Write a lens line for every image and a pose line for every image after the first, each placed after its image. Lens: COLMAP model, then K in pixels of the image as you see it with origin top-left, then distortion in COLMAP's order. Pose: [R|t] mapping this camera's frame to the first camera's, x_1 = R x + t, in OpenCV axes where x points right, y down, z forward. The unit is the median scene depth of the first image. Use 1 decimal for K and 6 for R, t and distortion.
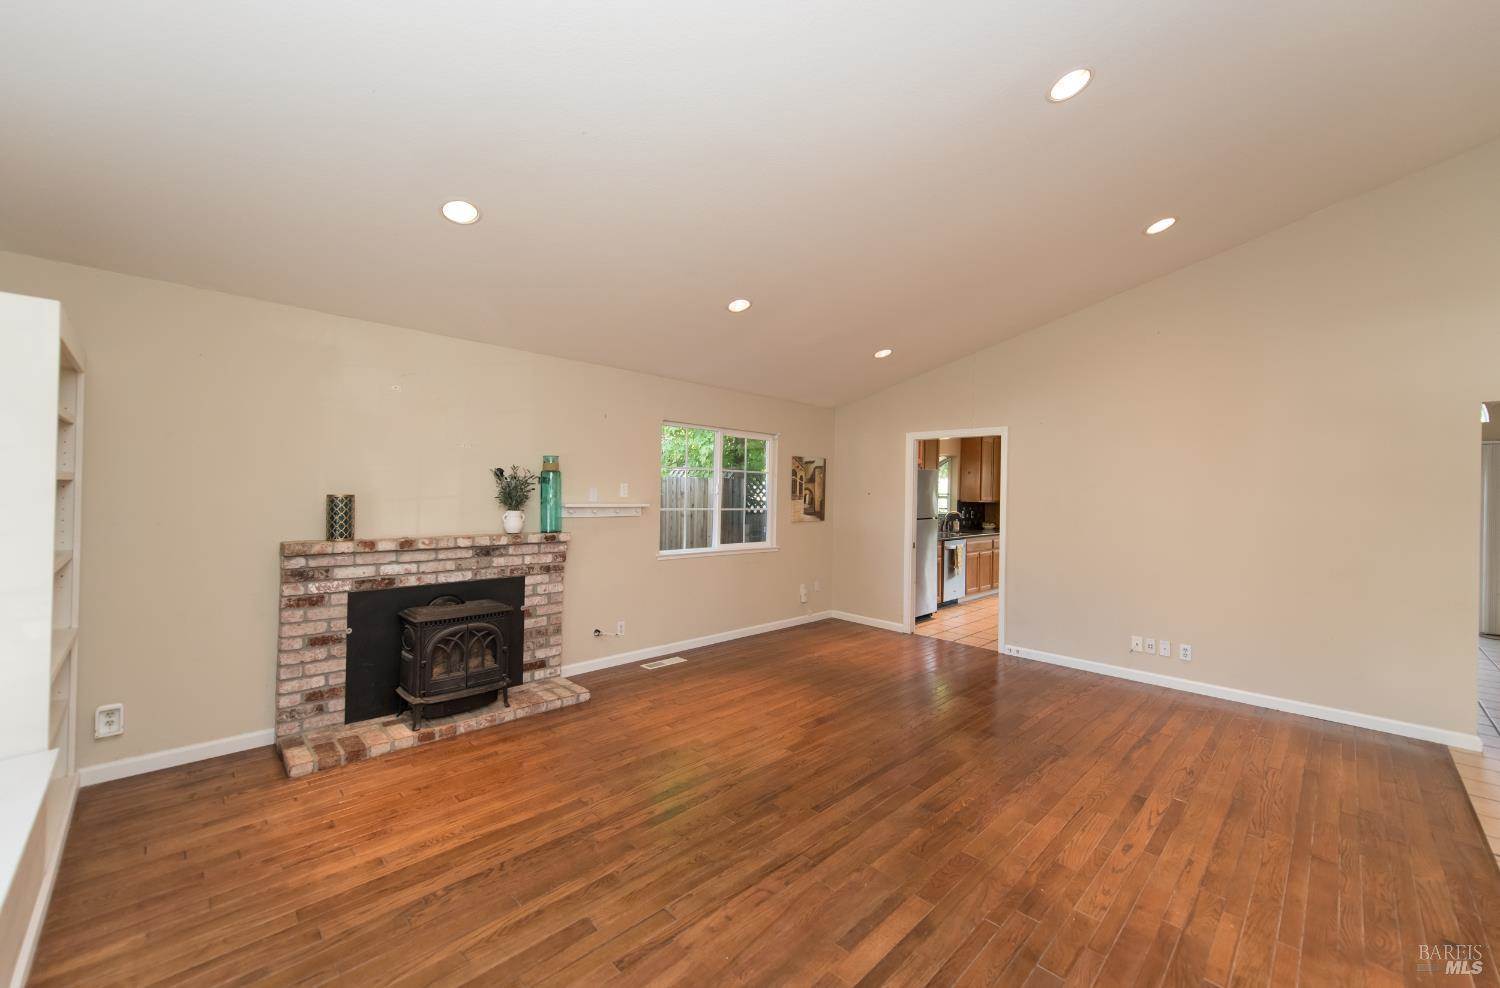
lens RADIAL K [[584.3, 0, 742.6], [0, 584.3, 489.7], [0, 0, 1]] dist [0.012606, -0.000105]
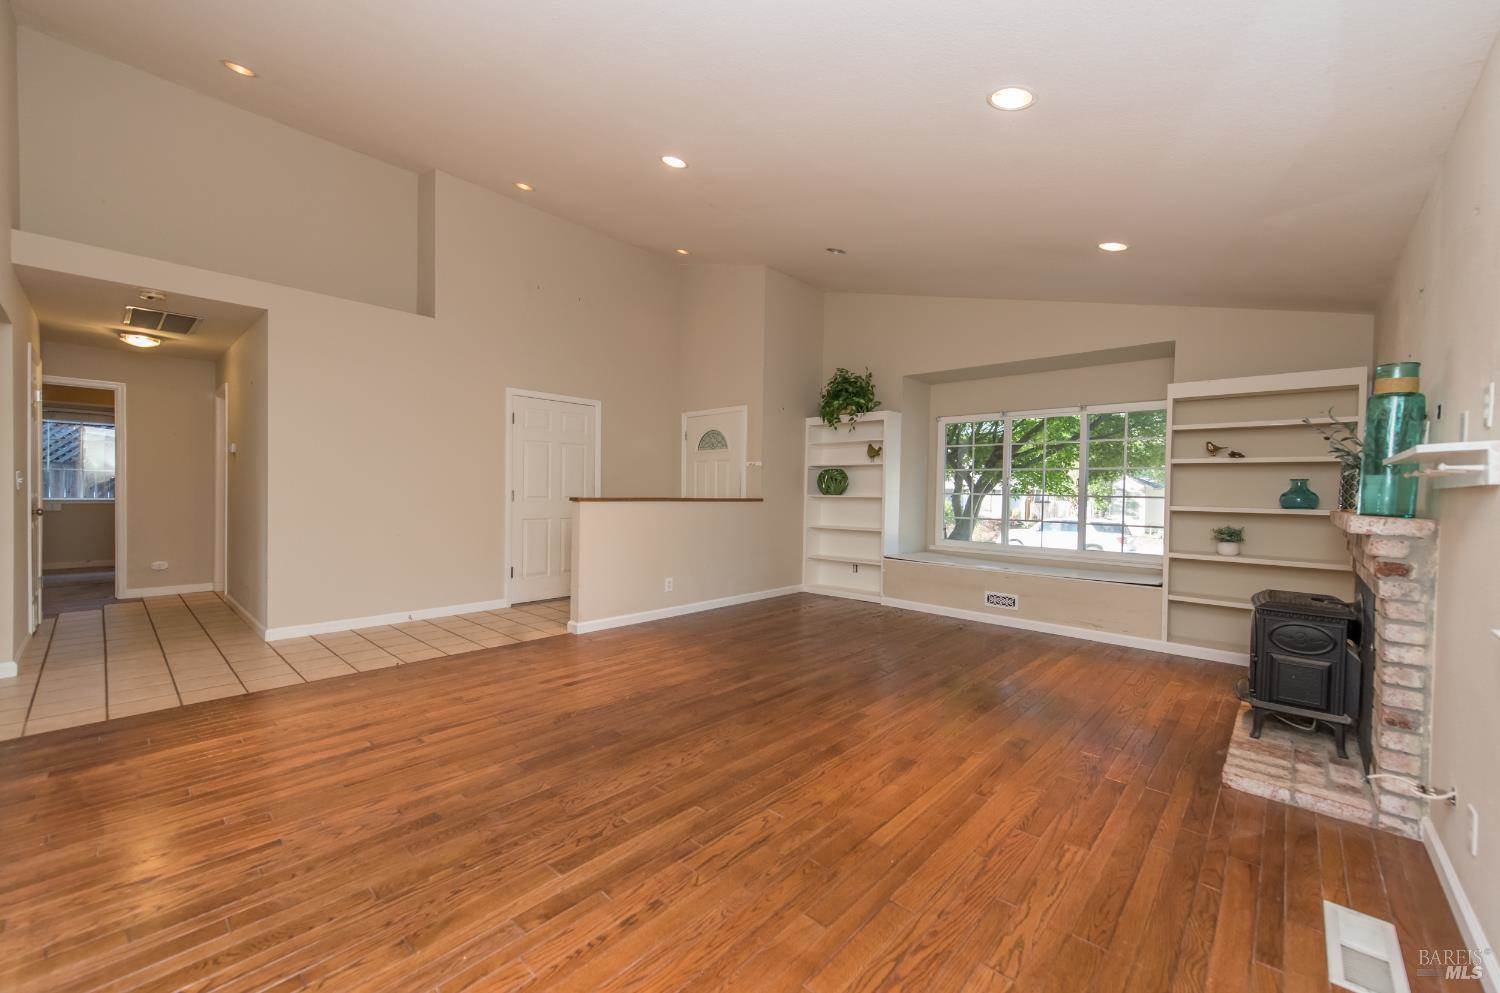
lens RADIAL K [[599.3, 0, 751.5], [0, 599.3, 497.7], [0, 0, 1]] dist [0.012975, -0.000396]
pose [[-0.997358, -0.036666, -0.062717, 0.301030], [-0.037273, 0.999269, 0.008534, 0.084685], [0.062358, 0.010849, -0.997995, 1.765140]]
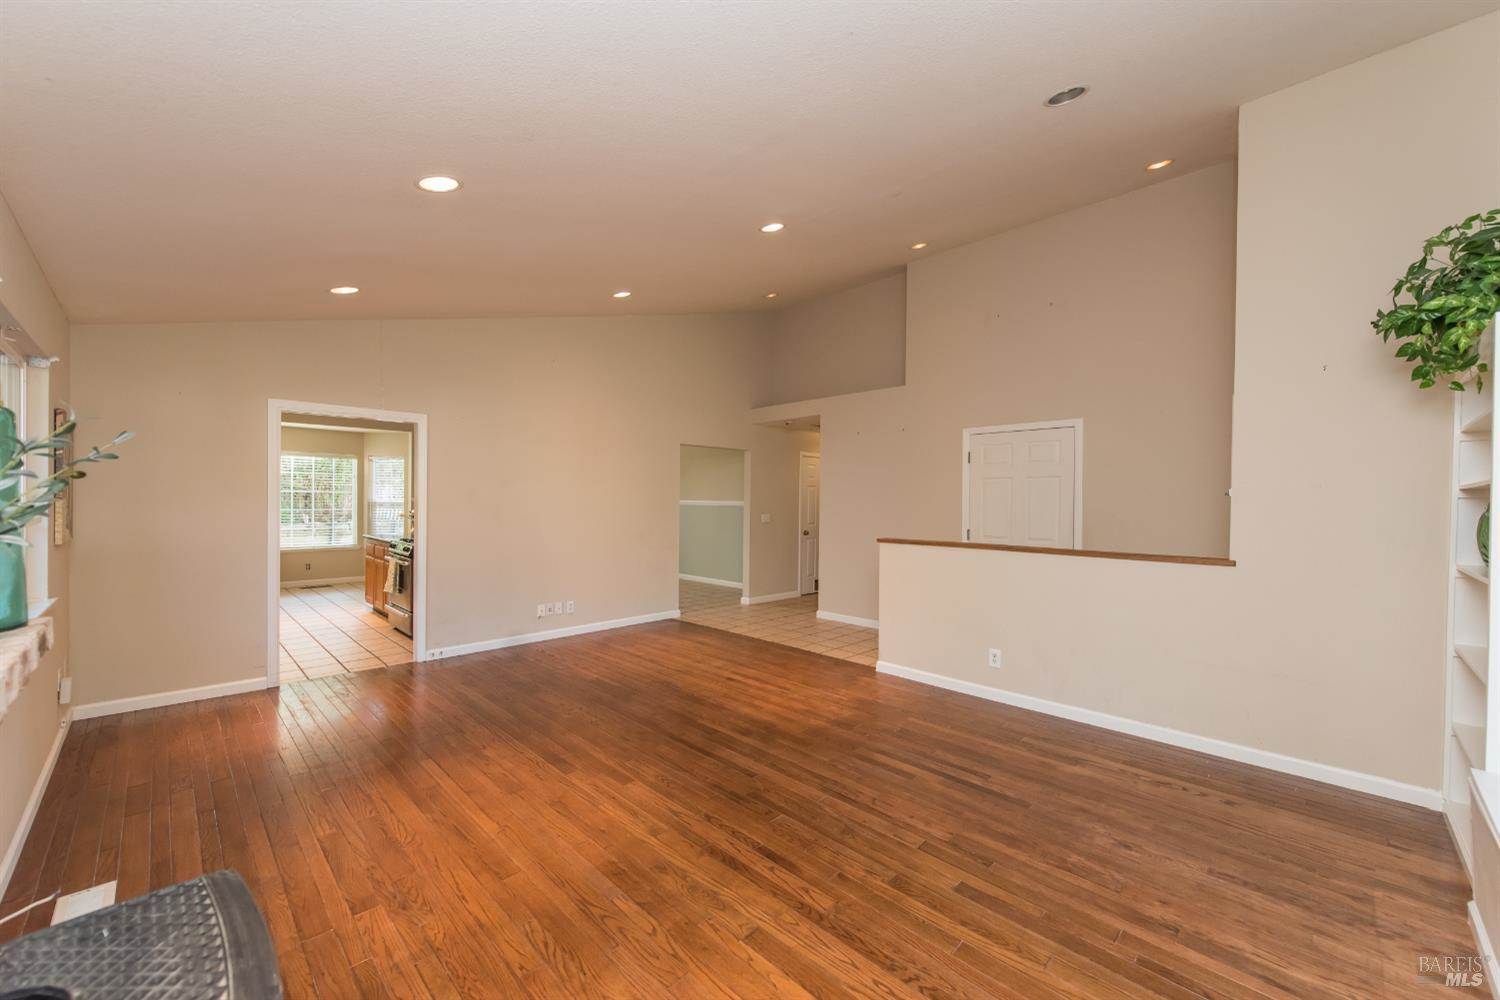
lens RADIAL K [[583.6, 0, 743.3], [0, 583.6, 501.8], [0, 0, 1]] dist [0.001872, 0.000007]
pose [[-0.004119, -0.022440, 0.999740, -0.711497], [-0.013261, 0.999661, 0.022384, 0.001512], [-0.999904, -0.013166, -0.004415, 0.757390]]
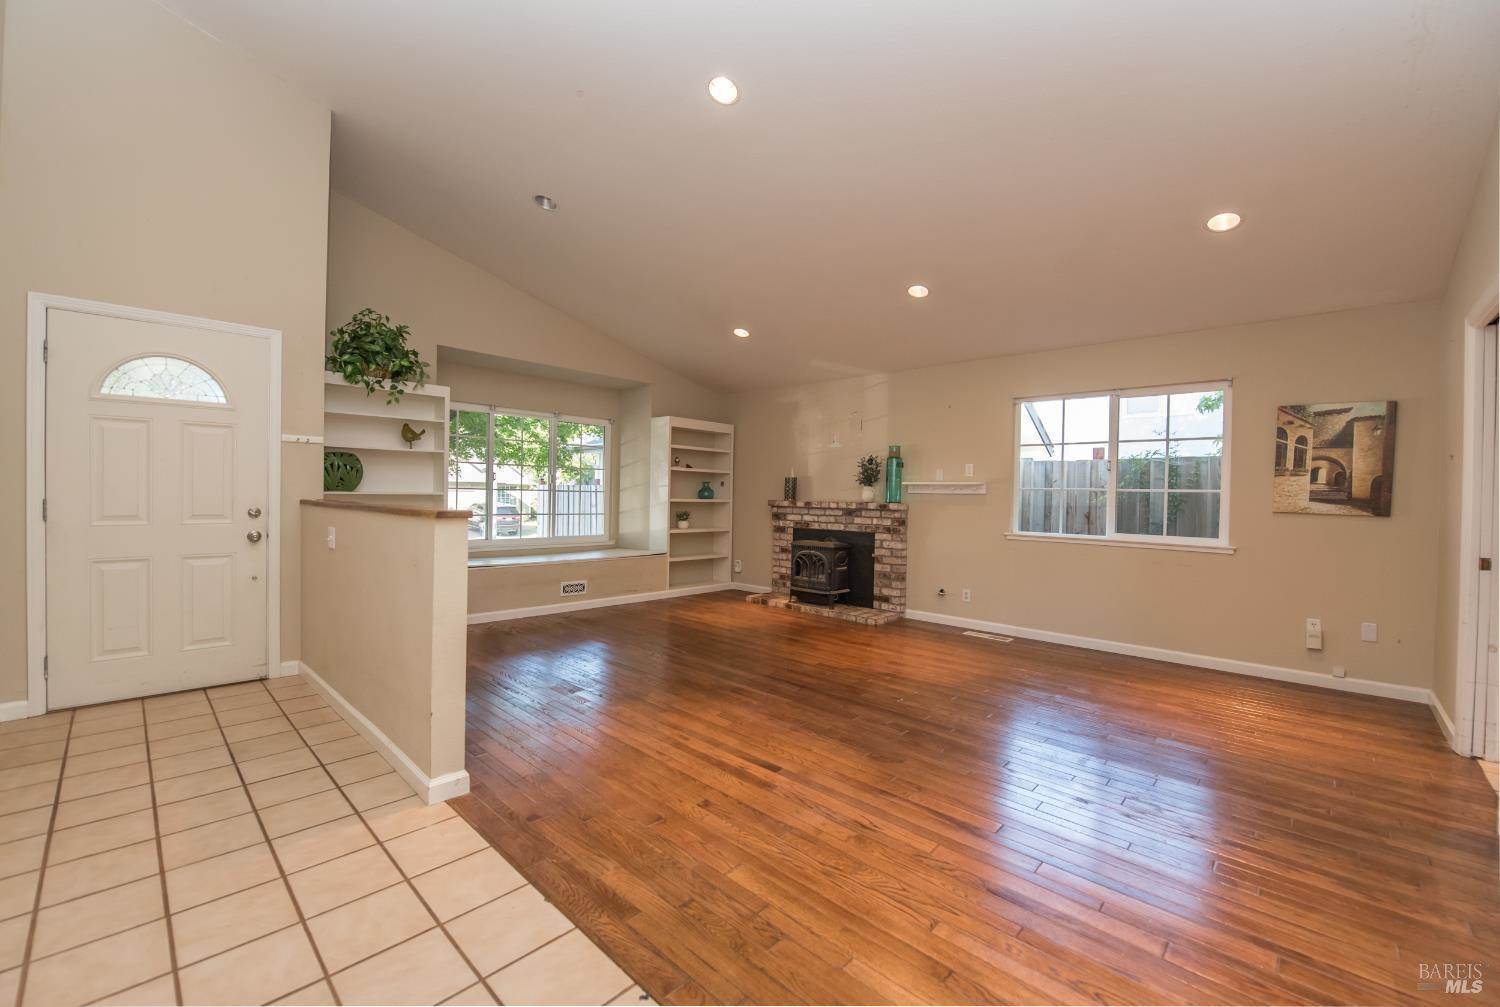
lens RADIAL K [[603.9, 0, 743.8], [0, 603.9, 504.0], [0, 0, 1]] dist [-0.023423, -0.000059]
pose [[0.041833, -0.004500, -0.999114, 1.223568], [-0.015510, 0.999866, -0.005153, 0.102649], [0.999004, 0.015712, 0.041758, 0.708235]]
